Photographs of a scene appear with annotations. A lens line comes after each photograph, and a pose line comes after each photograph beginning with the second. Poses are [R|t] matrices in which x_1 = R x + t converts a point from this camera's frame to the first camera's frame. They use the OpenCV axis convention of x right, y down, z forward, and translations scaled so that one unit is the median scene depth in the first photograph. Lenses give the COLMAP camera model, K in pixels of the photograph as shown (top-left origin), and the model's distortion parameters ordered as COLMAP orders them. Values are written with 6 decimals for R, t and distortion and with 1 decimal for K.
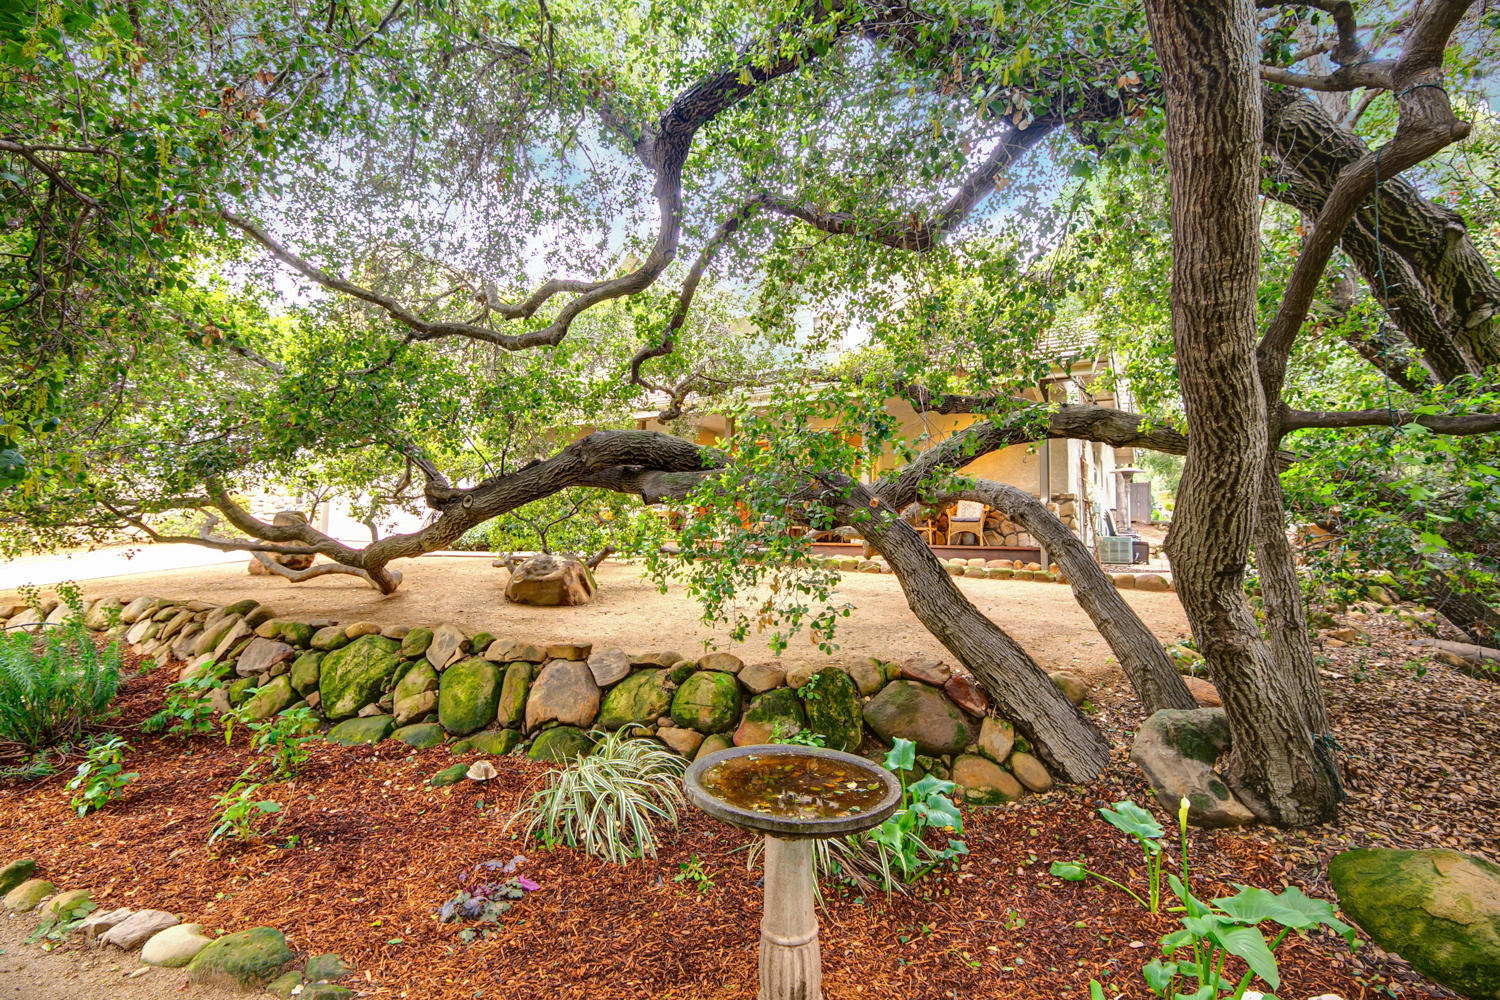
lens RADIAL K [[682.7, 0, 748.0], [0, 682.7, 488.6], [0, 0, 1]] dist [-0.044120, 0.010605]
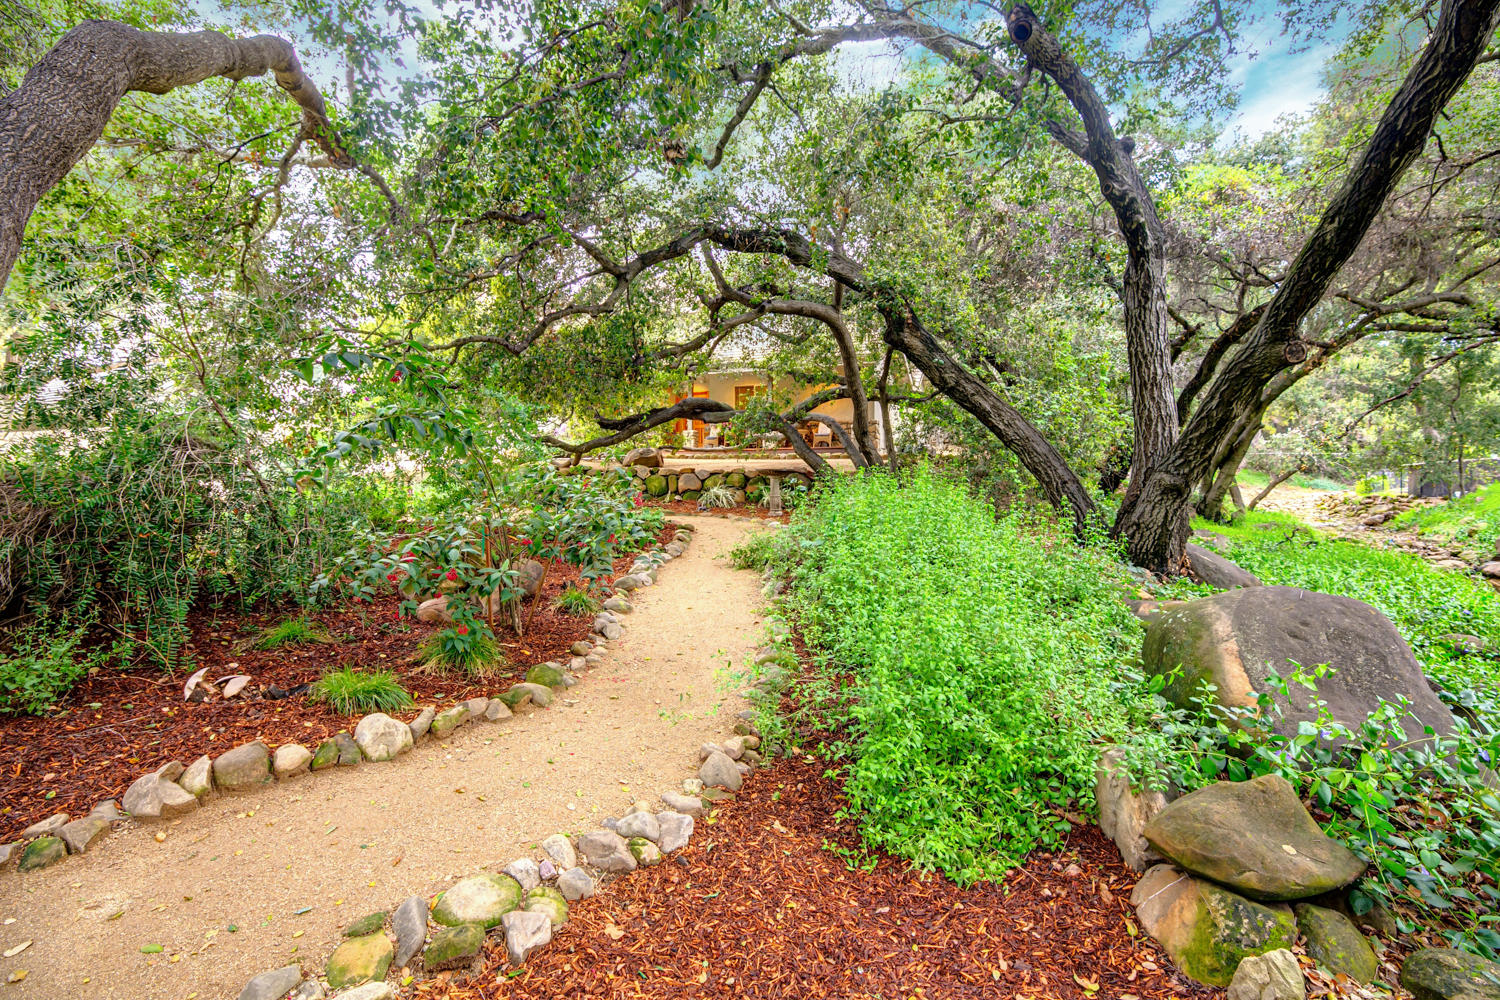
lens RADIAL K [[682.7, 0, 748.0], [0, 682.7, 488.6], [0, 0, 1]] dist [-0.044120, 0.010605]
pose [[0.985426, -0.024752, 0.168295, -0.521281], [0.007541, 0.994741, 0.102148, 0.001291], [-0.169938, -0.099391, 0.980430, -2.136183]]
